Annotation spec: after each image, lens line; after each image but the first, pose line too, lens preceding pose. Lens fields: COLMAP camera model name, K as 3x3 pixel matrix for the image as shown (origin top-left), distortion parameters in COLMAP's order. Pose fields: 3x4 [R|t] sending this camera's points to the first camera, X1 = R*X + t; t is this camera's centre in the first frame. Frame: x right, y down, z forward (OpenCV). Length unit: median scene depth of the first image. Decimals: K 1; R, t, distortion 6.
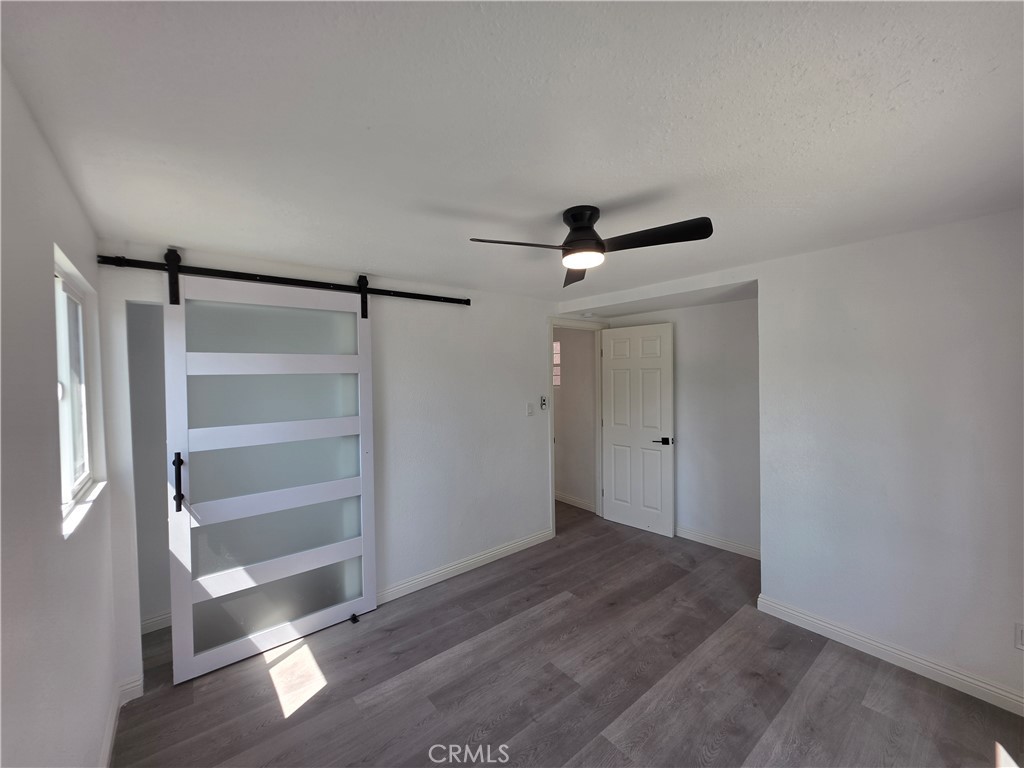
lens RADIAL K [[411.8, 0, 511.4], [0, 411.8, 383.3], [0, 0, 1]] dist [-0.006300, 0.000728]
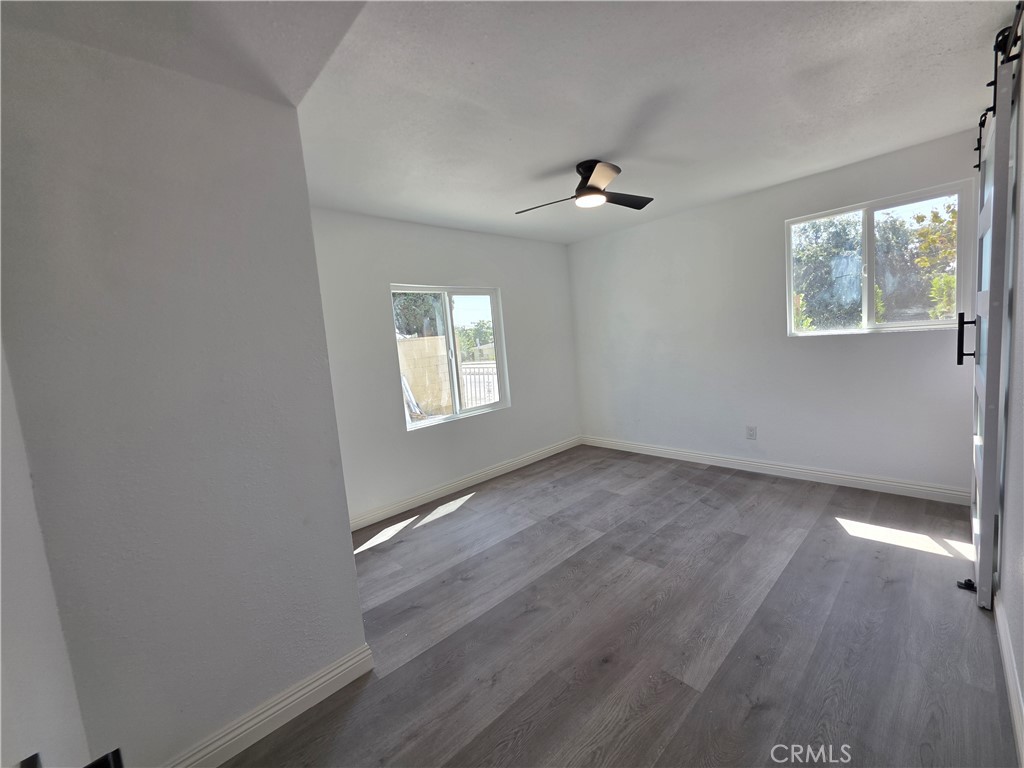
lens RADIAL K [[411.8, 0, 511.1], [0, 411.8, 382.9], [0, 0, 1]] dist [-0.006300, 0.000728]
pose [[-0.992704, 0.108441, -0.052726, 0.450720], [0.100436, 0.985592, 0.136093, 0.075555], [0.066724, 0.129804, -0.989292, 1.865177]]
